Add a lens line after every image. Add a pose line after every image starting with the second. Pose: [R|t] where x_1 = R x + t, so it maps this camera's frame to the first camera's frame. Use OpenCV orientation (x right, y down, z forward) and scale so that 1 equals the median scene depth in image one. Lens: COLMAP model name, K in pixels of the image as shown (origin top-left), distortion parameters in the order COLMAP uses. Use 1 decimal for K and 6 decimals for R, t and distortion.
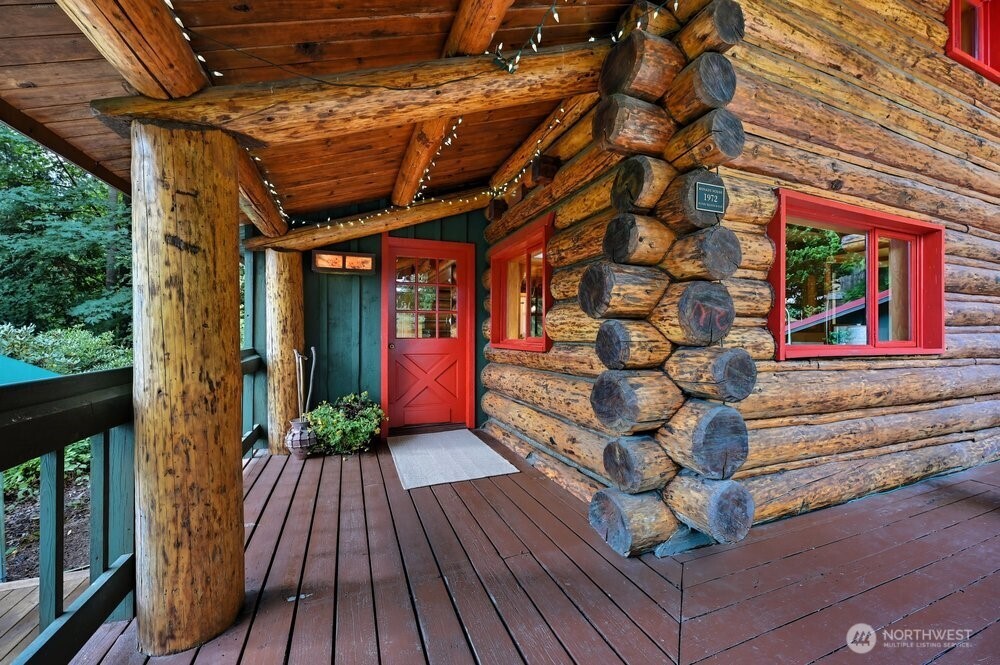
lens RADIAL K [[396.6, 0, 504.2], [0, 396.6, 336.5], [0, 0, 1]] dist [-0.001132, -0.000083]
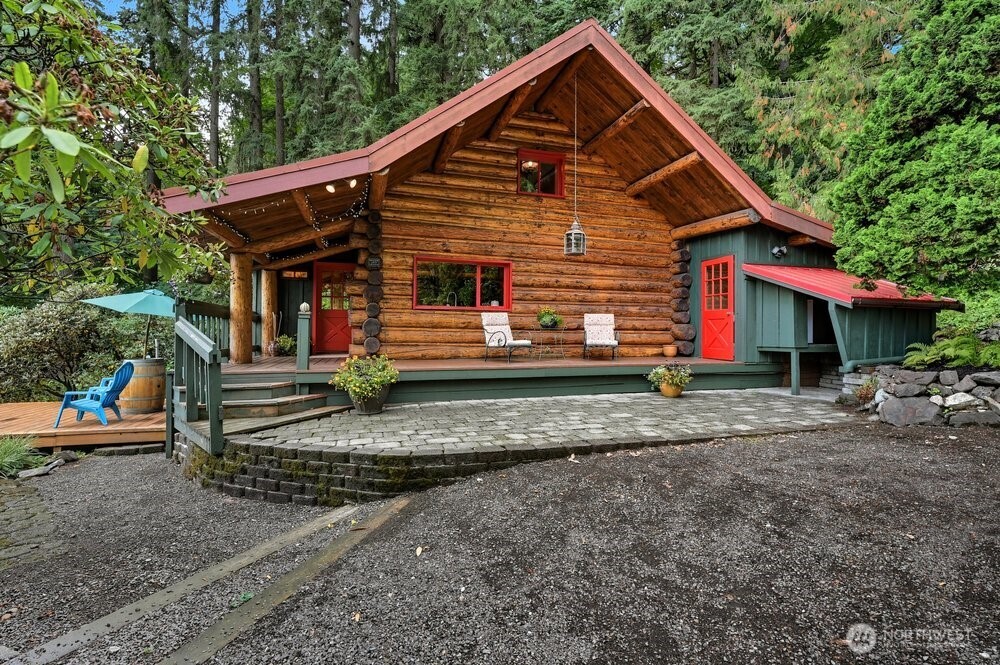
lens RADIAL K [[457.6, 0, 499.8], [0, 457.6, 331.2], [0, 0, 1]] dist [-0.000146, -0.000033]
pose [[0.996432, 0.004458, -0.084278, 1.077292], [-0.005311, 0.999937, -0.009903, 0.169839], [0.084228, 0.010315, 0.996393, -1.643291]]
